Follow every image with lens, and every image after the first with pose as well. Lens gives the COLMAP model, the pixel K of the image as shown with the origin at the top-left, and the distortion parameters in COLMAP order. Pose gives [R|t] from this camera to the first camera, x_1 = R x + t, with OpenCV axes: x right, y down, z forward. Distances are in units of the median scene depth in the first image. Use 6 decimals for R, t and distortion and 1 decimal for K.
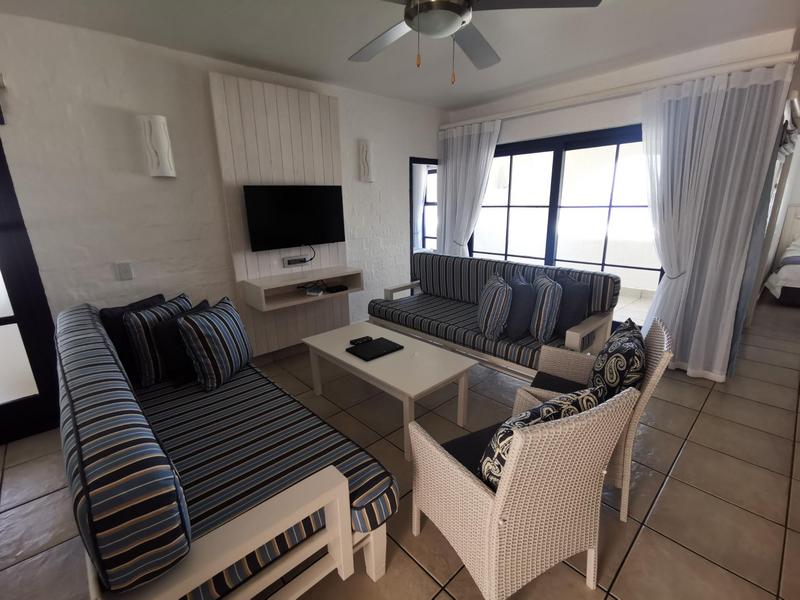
lens RADIAL K [[367.8, 0, 400.5], [0, 367.8, 297.4], [0, 0, 1]] dist [-0.000396, 0.000195]
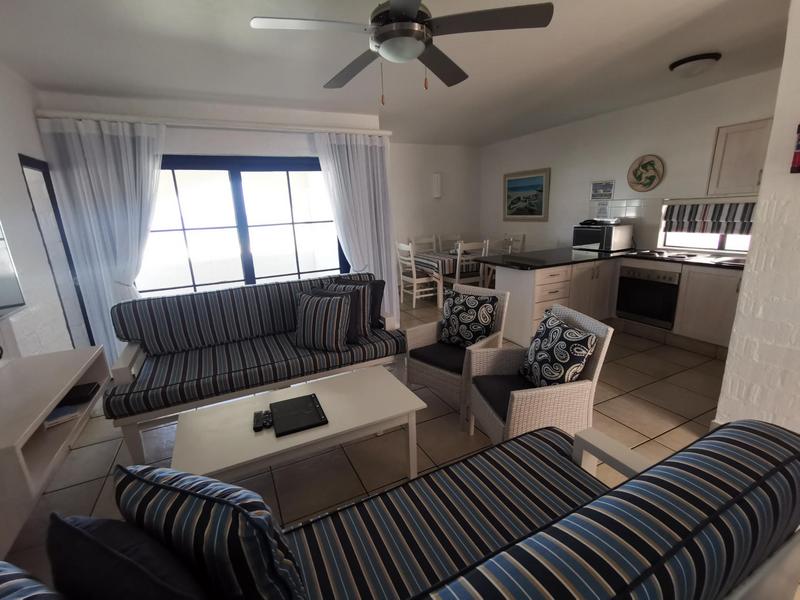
lens RADIAL K [[362.0, 0, 400.0], [0, 362.0, 300.0], [0, 0, 1]] dist [0.000131, 0.000096]
pose [[0.288903, -0.230064, 0.929304, -0.429749], [0.276452, 0.949392, 0.149094, -0.090176], [-0.916575, 0.213834, 0.337884, 0.337174]]
